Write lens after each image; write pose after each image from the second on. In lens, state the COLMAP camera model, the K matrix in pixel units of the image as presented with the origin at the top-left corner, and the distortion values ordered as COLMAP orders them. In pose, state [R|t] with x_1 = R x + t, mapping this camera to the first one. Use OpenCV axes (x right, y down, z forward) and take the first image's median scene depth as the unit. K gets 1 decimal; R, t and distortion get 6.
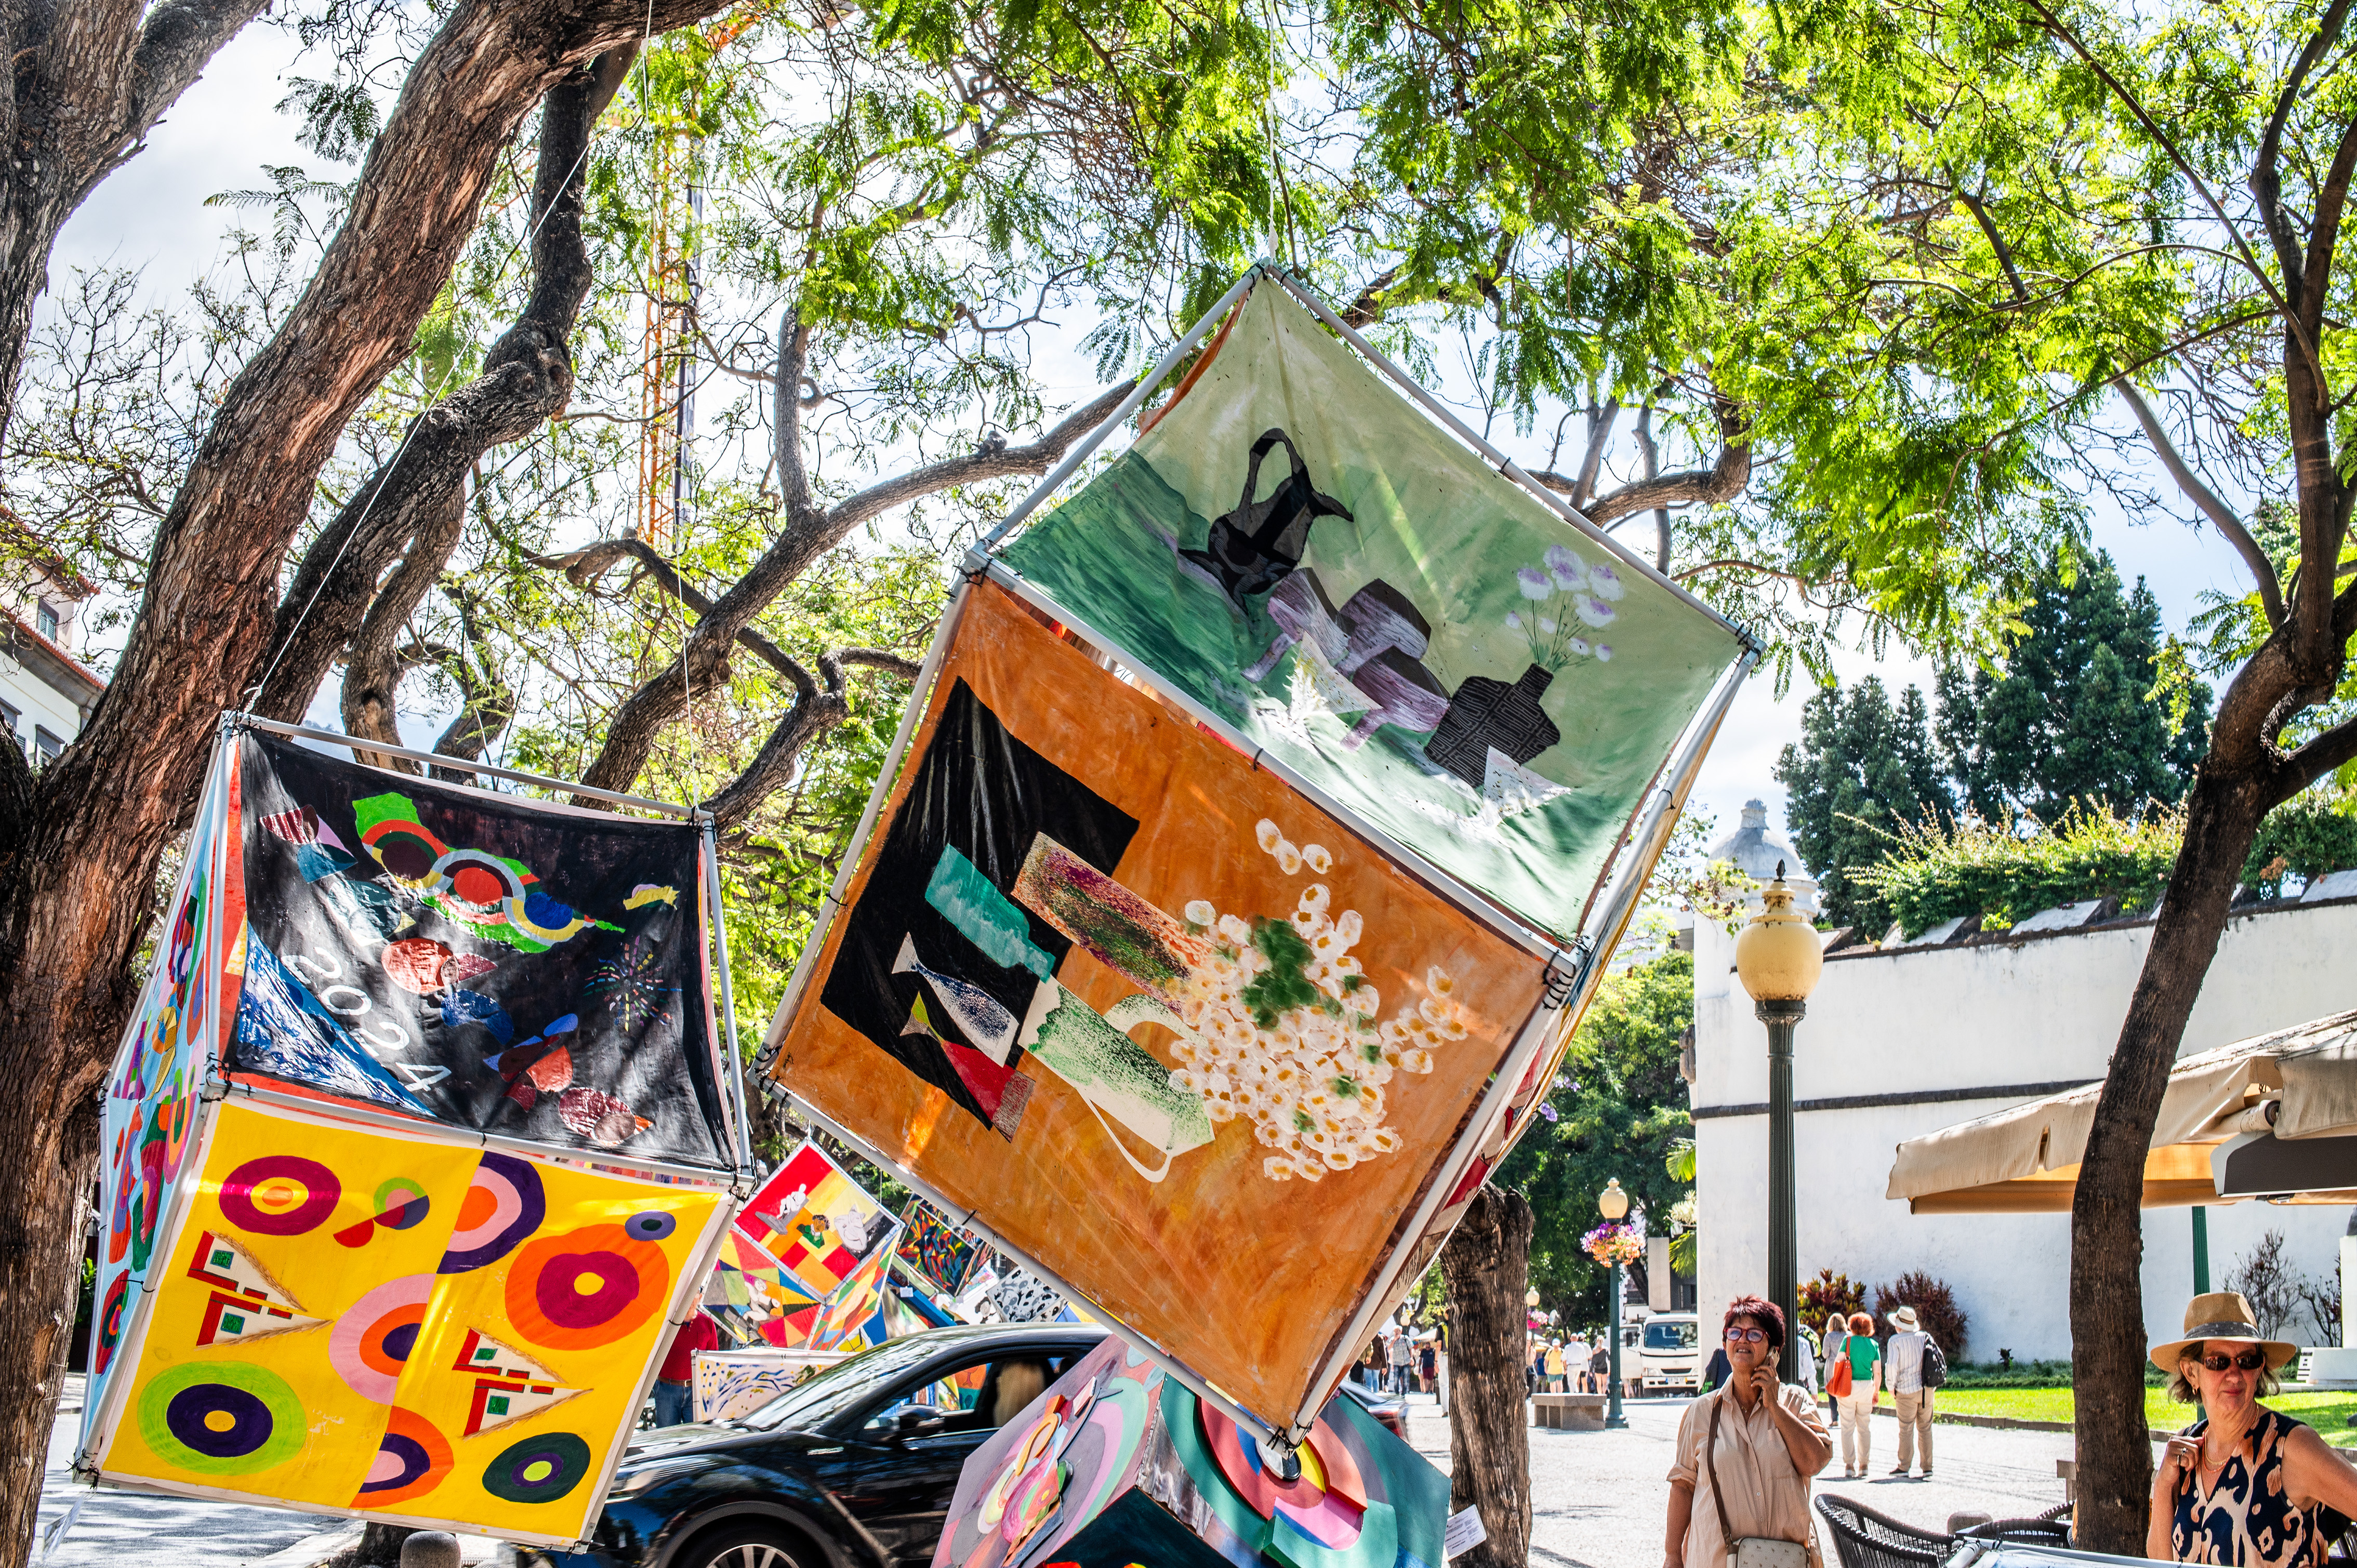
lens RADIAL K [[3386.8, 0, 1176.3], [0, 3386.8, 784.5], [0, 0, 1]] dist [-0.137762, 0.000000]
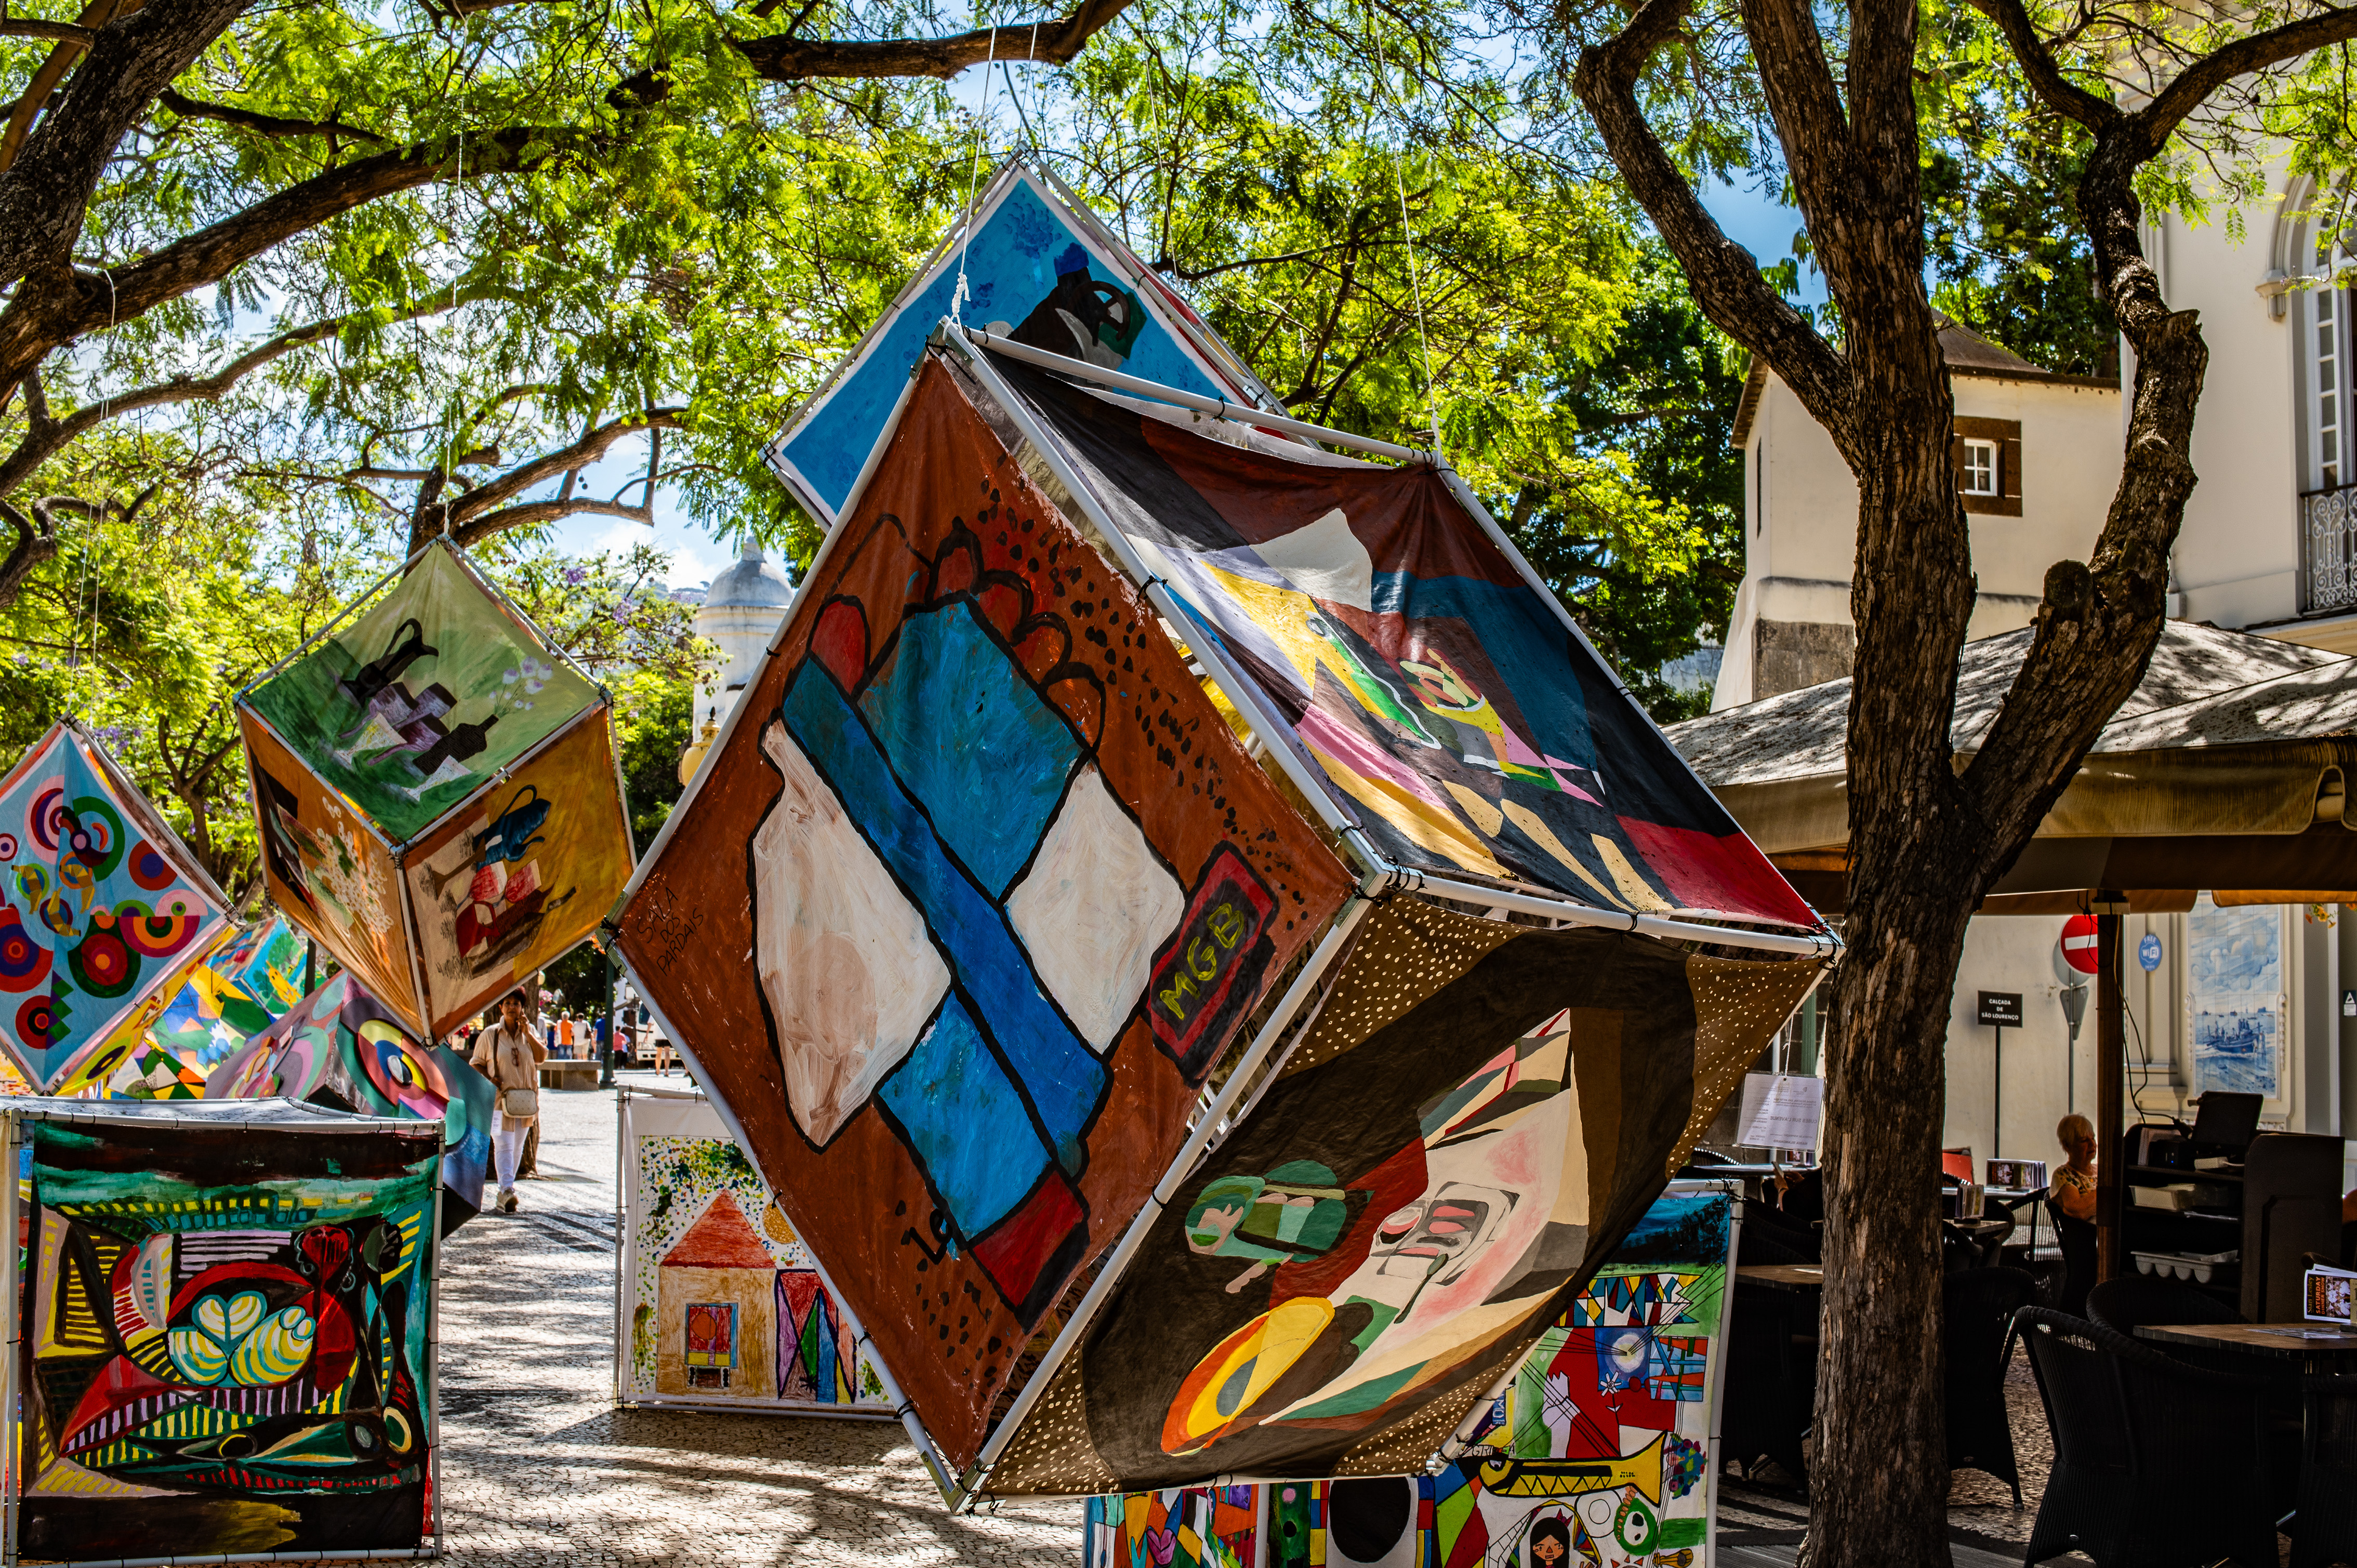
lens RADIAL K [[3386.8, 0, 1178.3], [0, 3386.8, 783.6], [0, 0, 1]] dist [-0.137762, 0.000000]
pose [[0.957700, 0.022869, 0.286859, -0.047174], [-0.049551, 0.995054, 0.086100, -0.066112], [-0.283471, -0.096672, 0.954096, -0.422188]]
